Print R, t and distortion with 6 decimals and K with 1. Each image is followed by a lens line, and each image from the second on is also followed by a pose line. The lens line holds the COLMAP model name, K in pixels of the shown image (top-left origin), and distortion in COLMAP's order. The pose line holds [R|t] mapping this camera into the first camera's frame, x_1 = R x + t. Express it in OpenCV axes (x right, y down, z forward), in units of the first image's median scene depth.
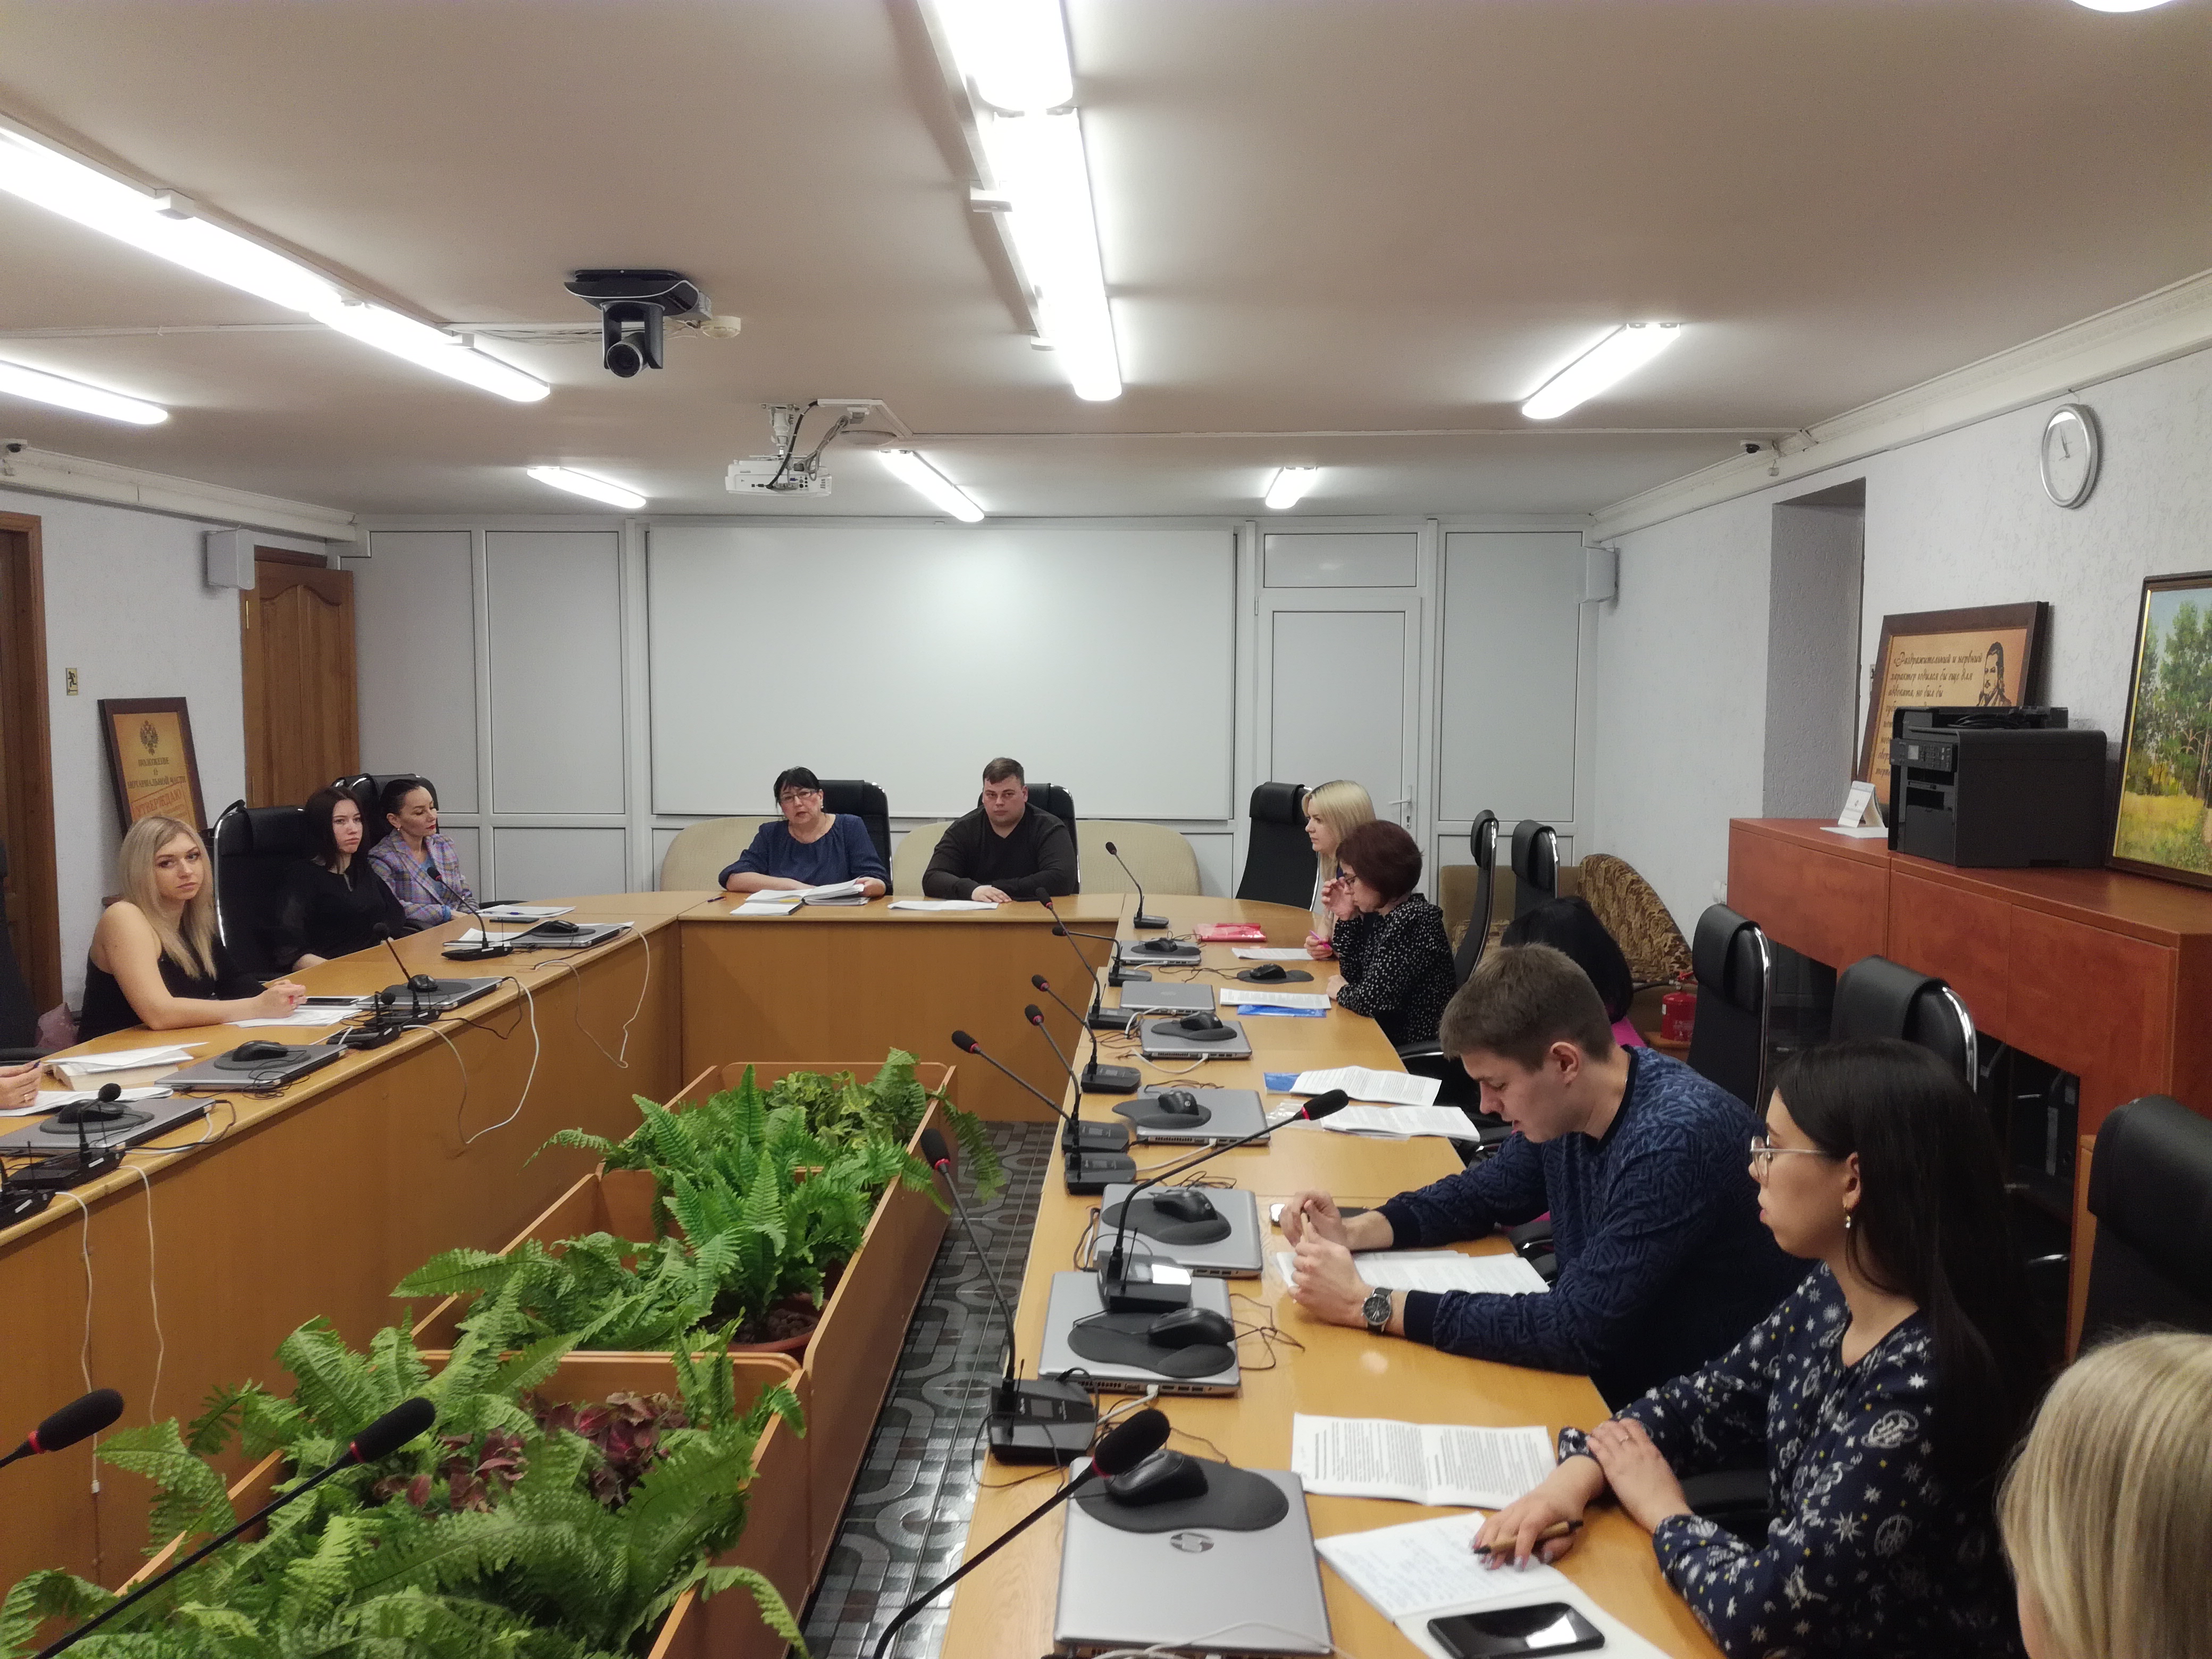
lens RADIAL K [[1802.0, 0, 1103.8], [0, 1802.0, 833.1], [0, 0, 1]] dist [0.051743, -0.109006]
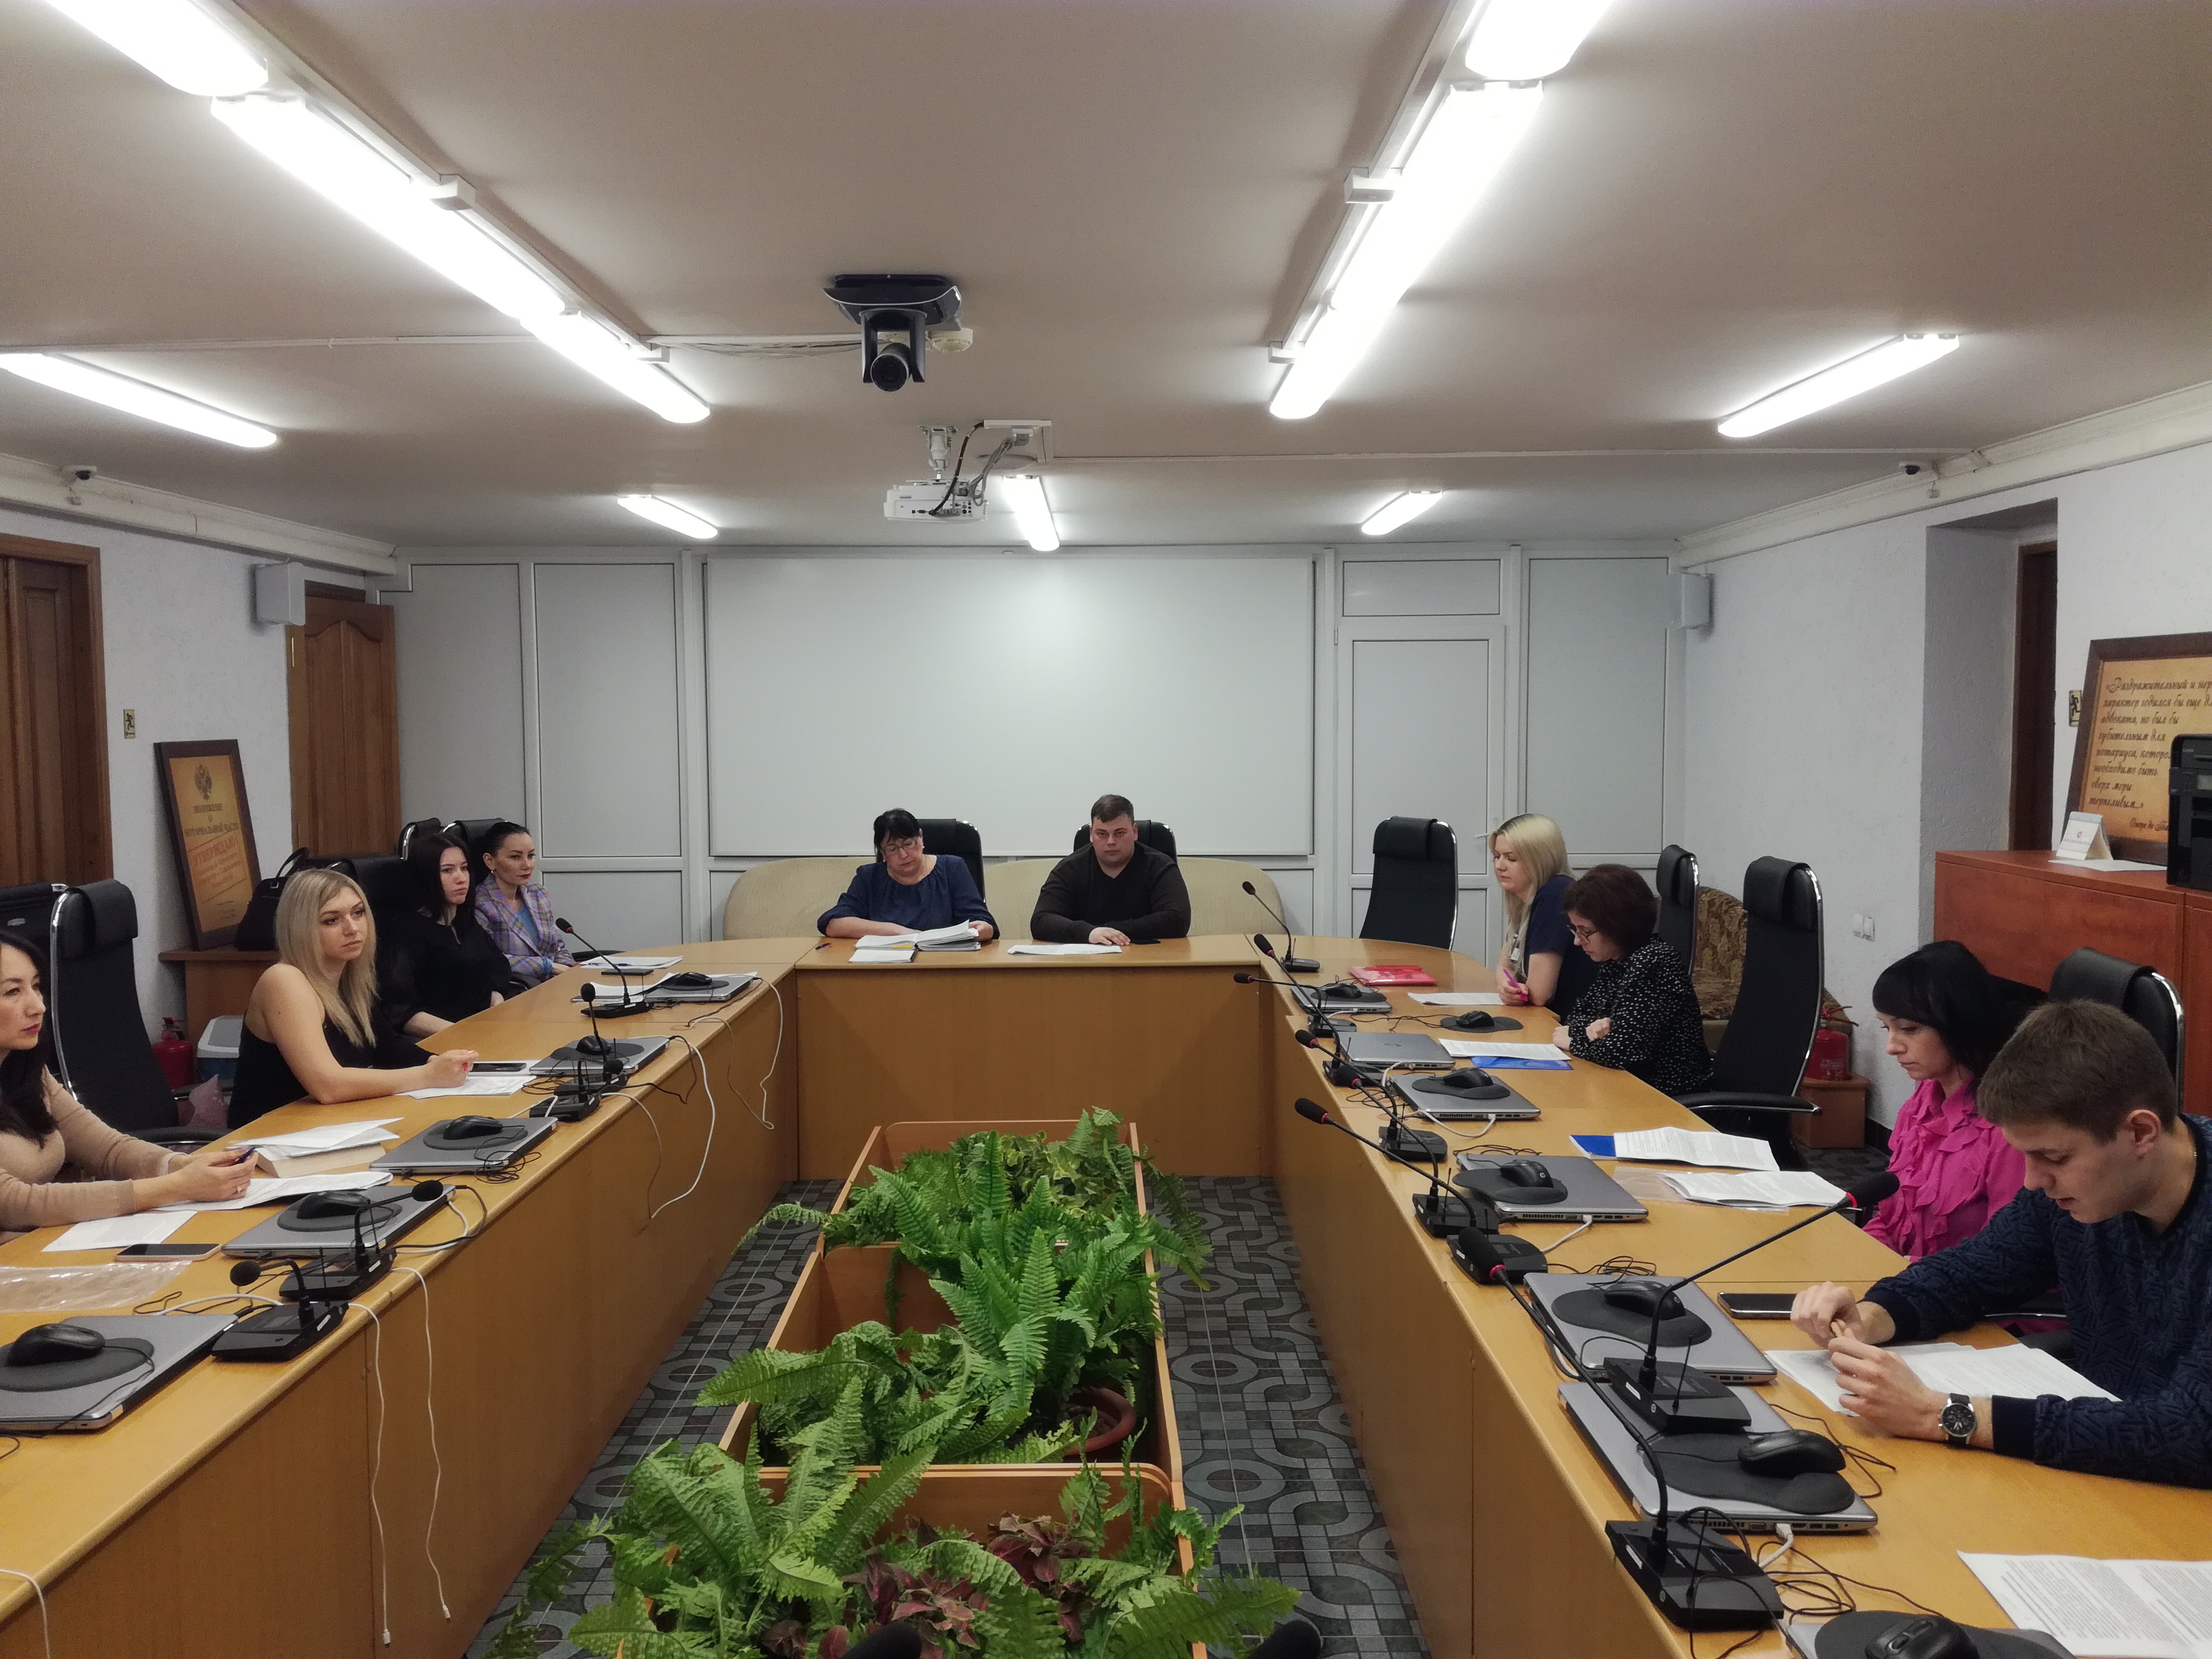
lens RADIAL K [[1802.0, 0, 1095.9], [0, 1802.0, 833.6], [0, 0, 1]] dist [0.051743, -0.109006]
pose [[0.999297, -0.010752, 0.035904, -0.158468], [0.011375, 0.999788, -0.017190, -0.007183], [-0.035712, 0.017586, 0.999207, 0.064655]]
